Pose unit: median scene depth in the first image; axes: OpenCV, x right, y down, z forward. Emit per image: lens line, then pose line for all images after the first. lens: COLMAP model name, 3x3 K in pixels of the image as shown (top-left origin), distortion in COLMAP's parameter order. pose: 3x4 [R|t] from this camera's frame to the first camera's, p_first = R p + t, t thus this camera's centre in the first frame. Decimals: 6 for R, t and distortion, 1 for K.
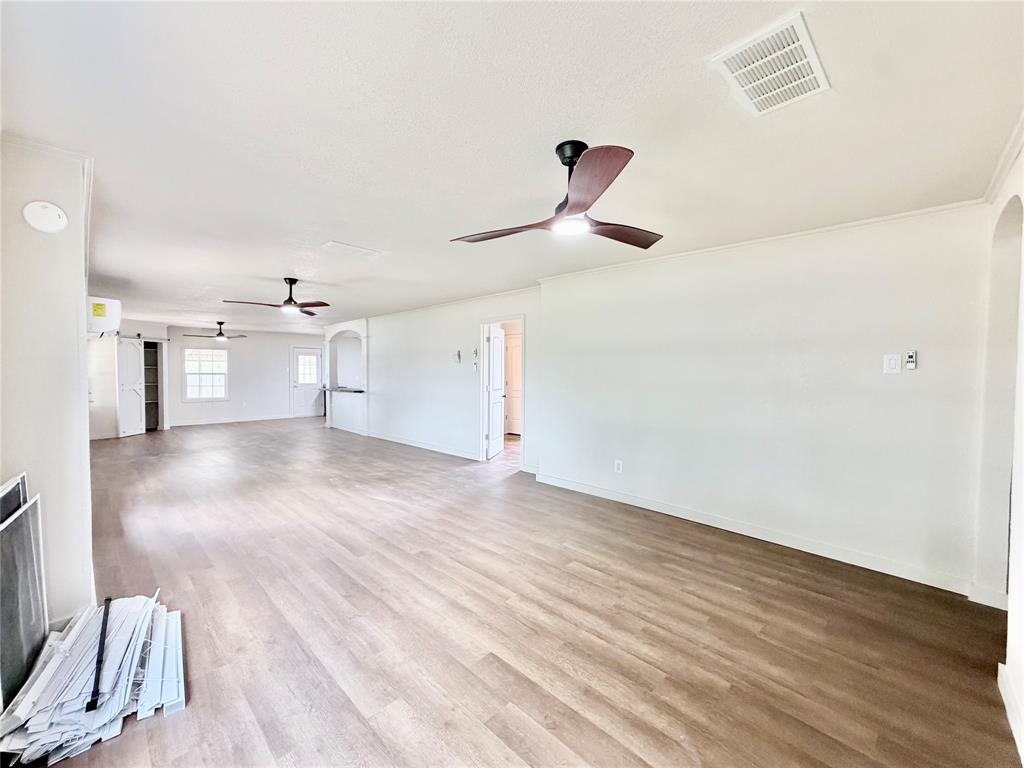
lens RADIAL K [[410.4, 0, 508.1], [0, 410.4, 382.1], [0, 0, 1]] dist [0.000907, 0.000026]
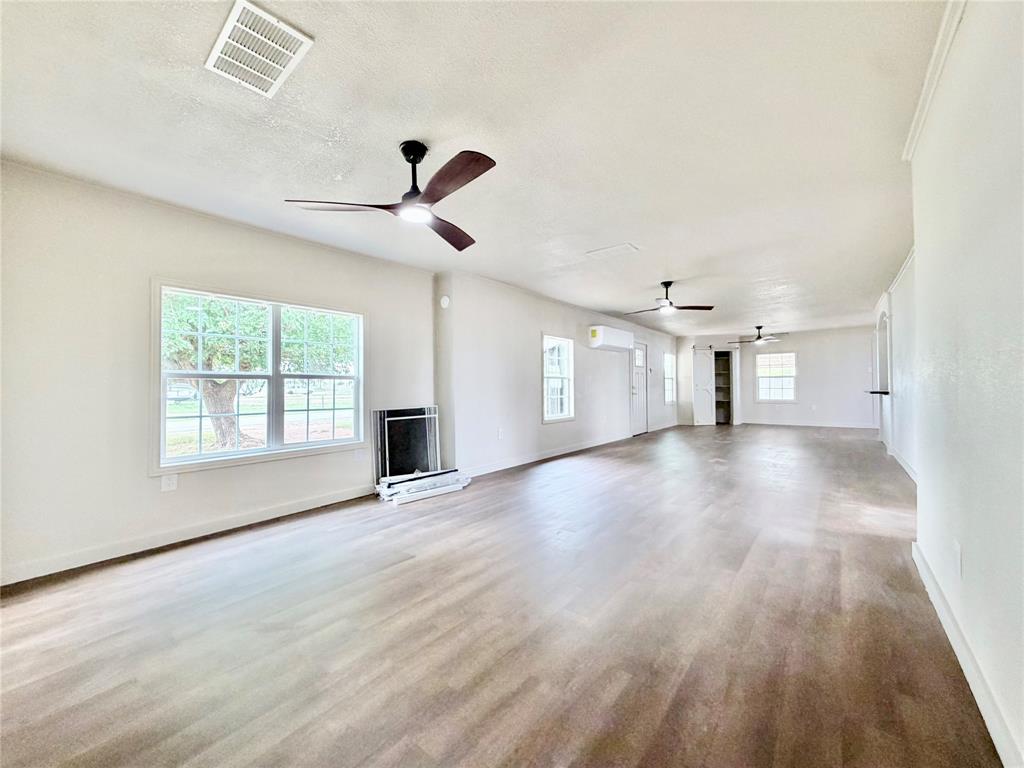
lens RADIAL K [[410.4, 0, 508.1], [0, 410.4, 382.1], [0, 0, 1]] dist [0.000907, 0.000026]
pose [[0.096654, -0.016261, -0.995185, 0.767498], [-0.013329, 0.999756, -0.017631, 0.064875], [0.995229, 0.014969, 0.096414, 0.672583]]
